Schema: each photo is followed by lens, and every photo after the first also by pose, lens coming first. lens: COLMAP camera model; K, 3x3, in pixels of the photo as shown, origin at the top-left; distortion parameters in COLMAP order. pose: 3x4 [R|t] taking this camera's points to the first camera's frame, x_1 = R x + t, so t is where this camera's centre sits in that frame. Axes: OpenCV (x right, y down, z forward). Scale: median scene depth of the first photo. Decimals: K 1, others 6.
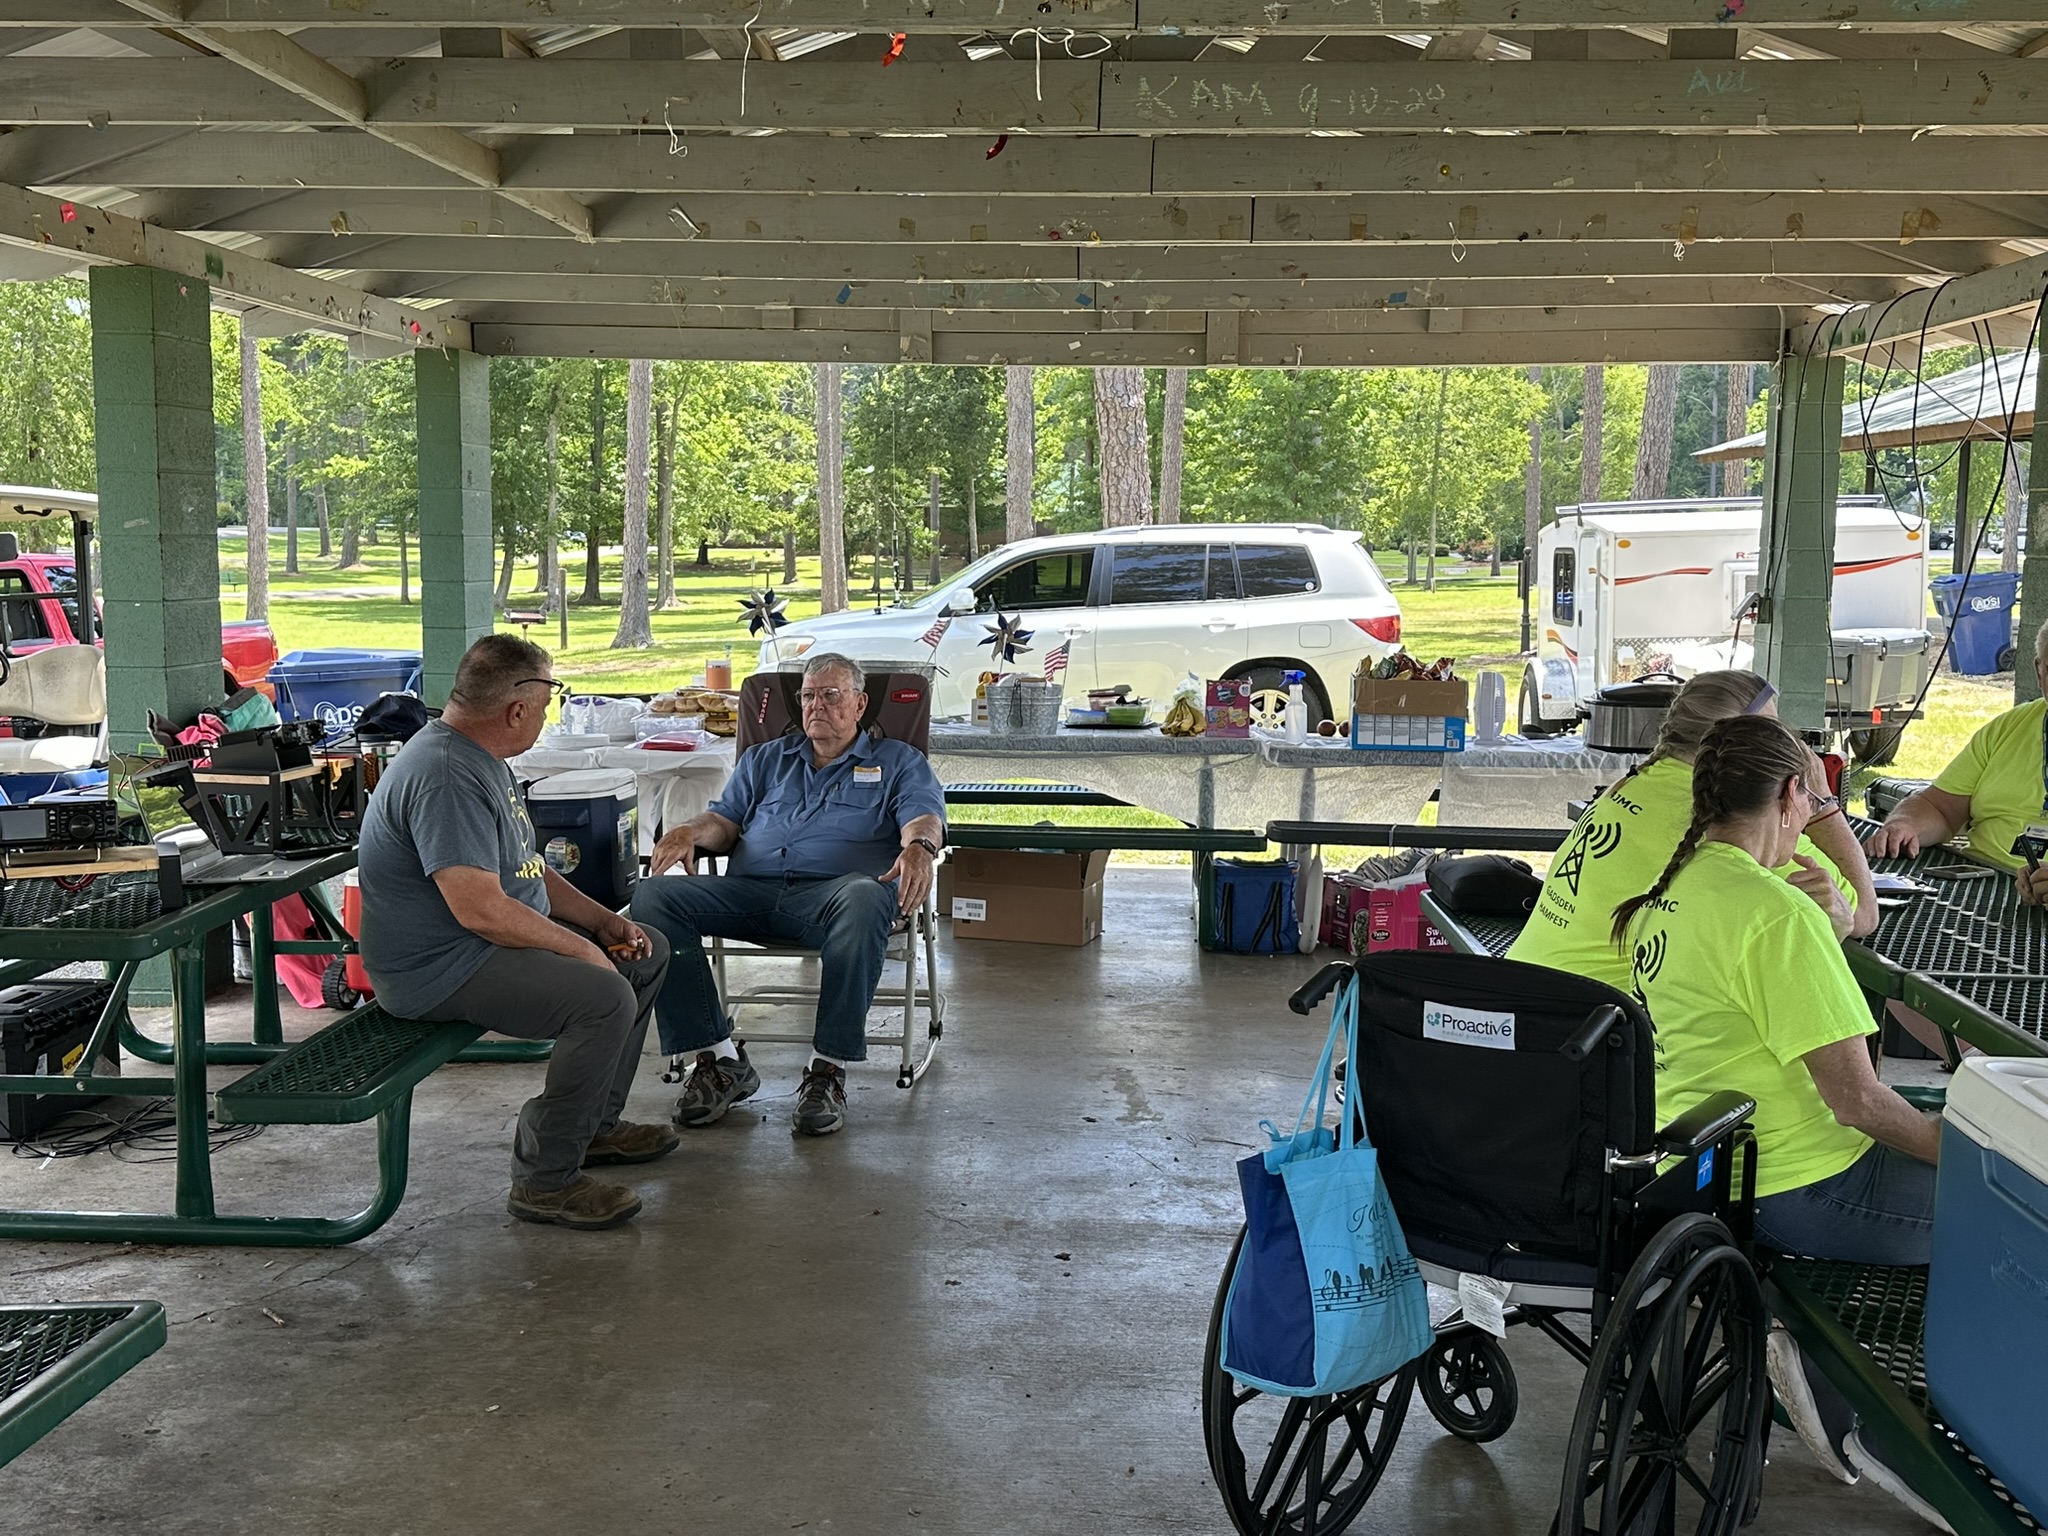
lens RADIAL K [[2054.3, 0, 1024.0], [0, 2054.3, 768.0], [0, 0, 1]] dist [0.180983, -0.398916]
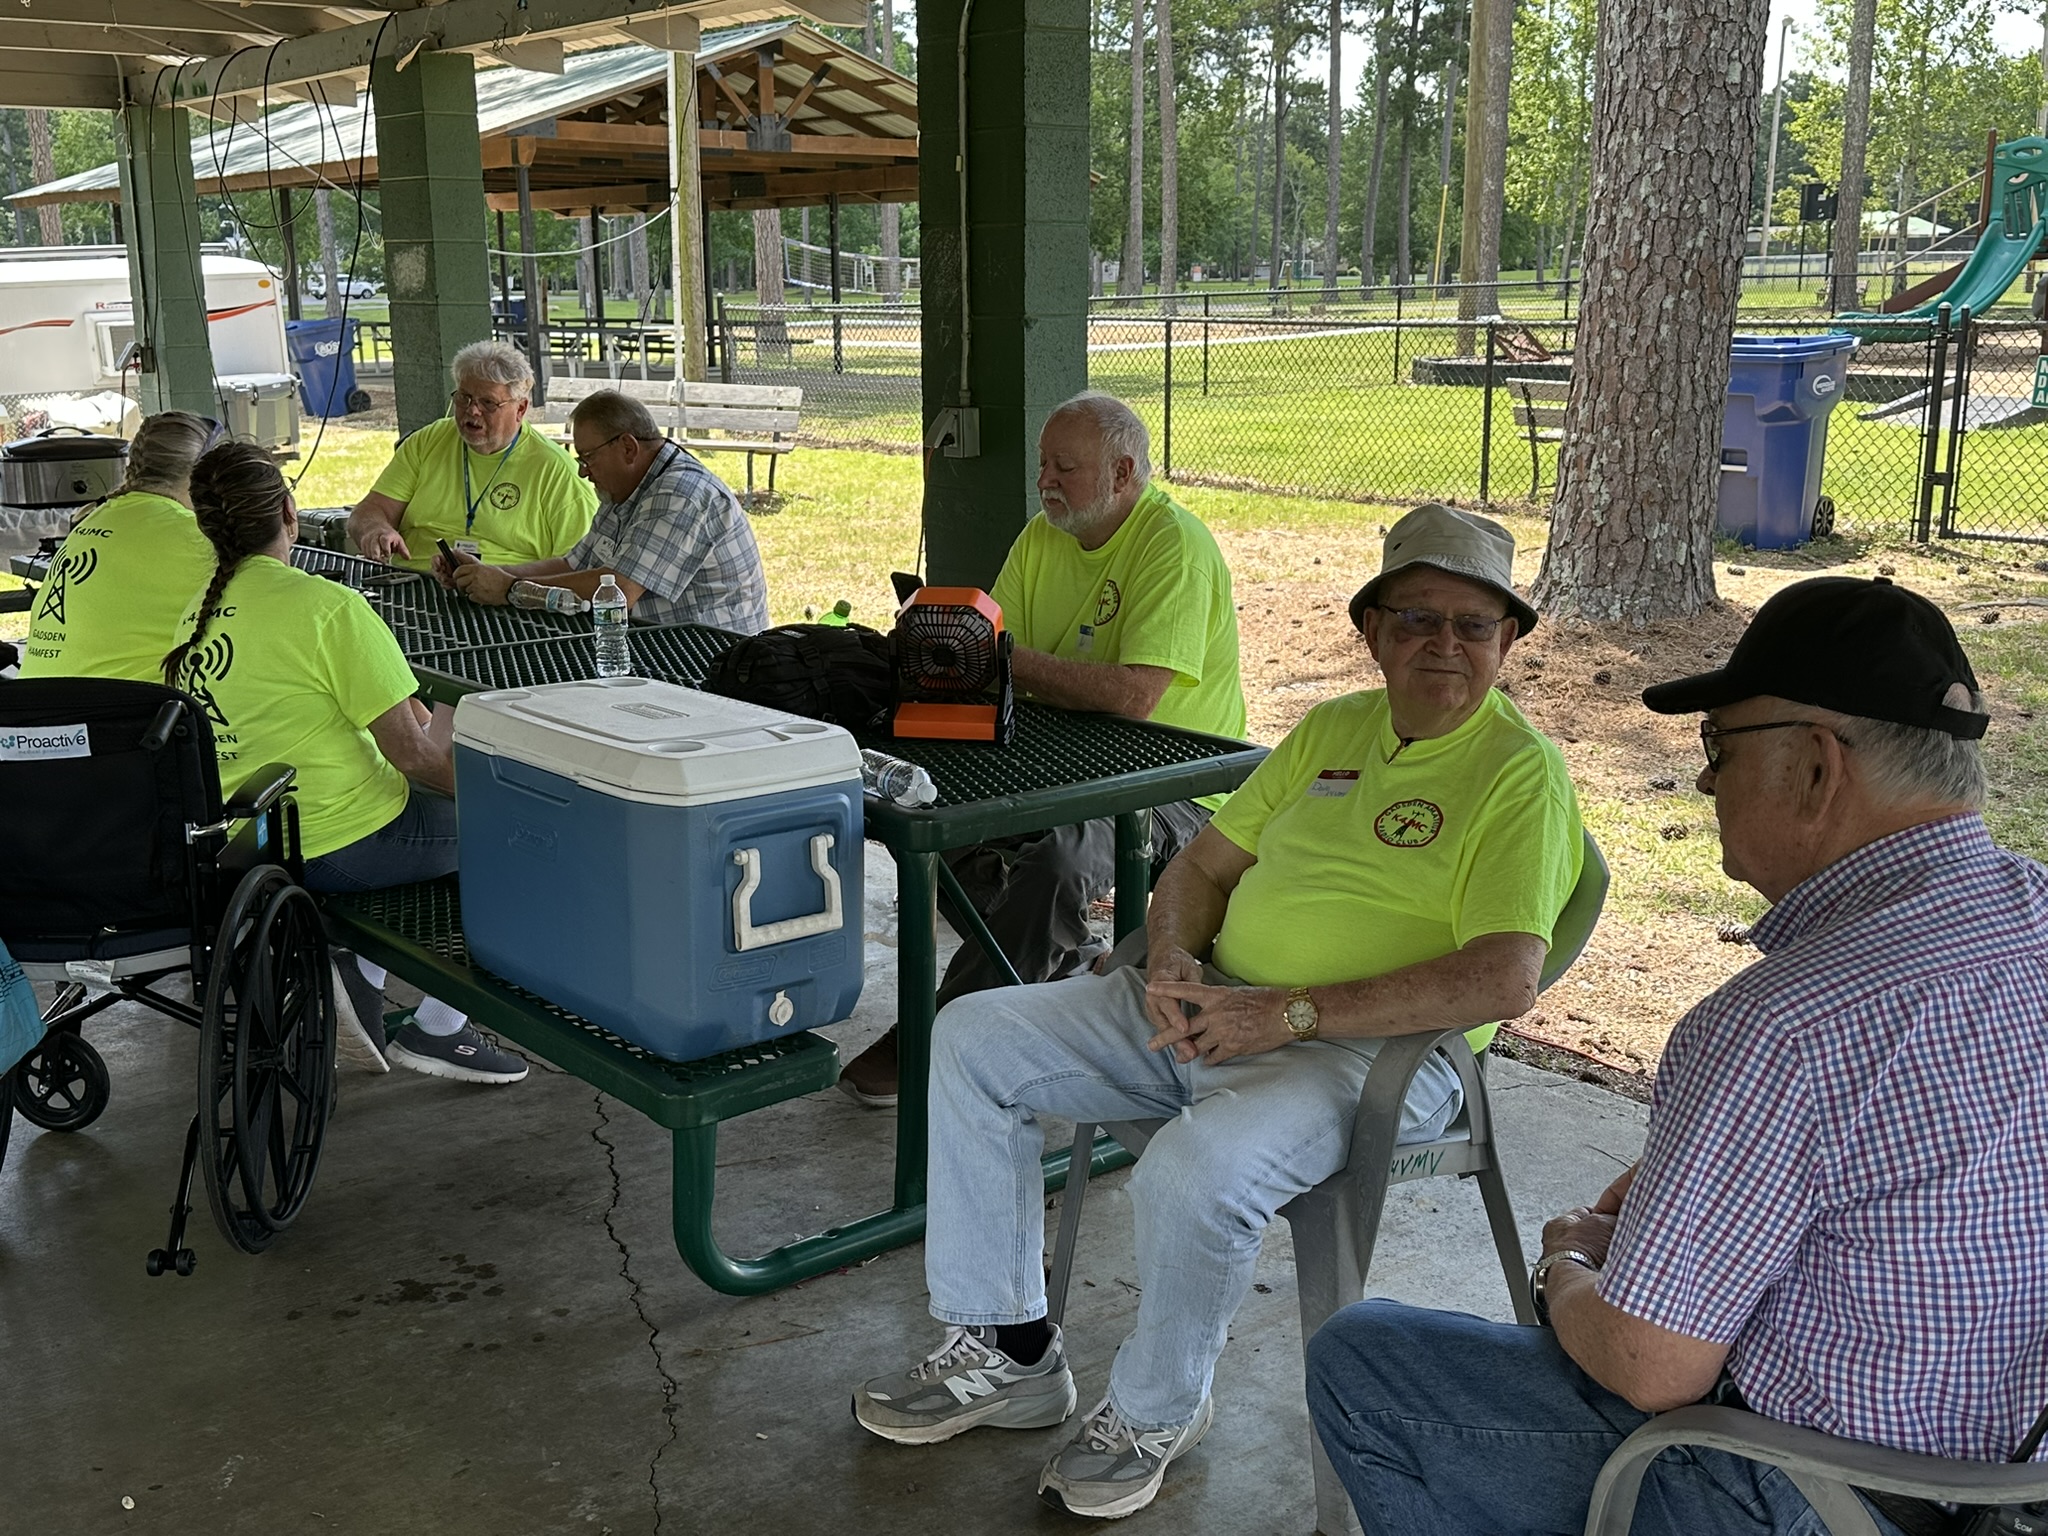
lens RADIAL K [[2054.3, 0, 1024.0], [0, 2054.3, 768.0], [0, 0, 1]] dist [0.180983, -0.398916]
pose [[0.730627, -0.171308, 0.660937, -0.074533], [0.093262, 0.983980, 0.151941, 0.008844], [-0.676377, -0.049372, 0.734899, -0.089666]]
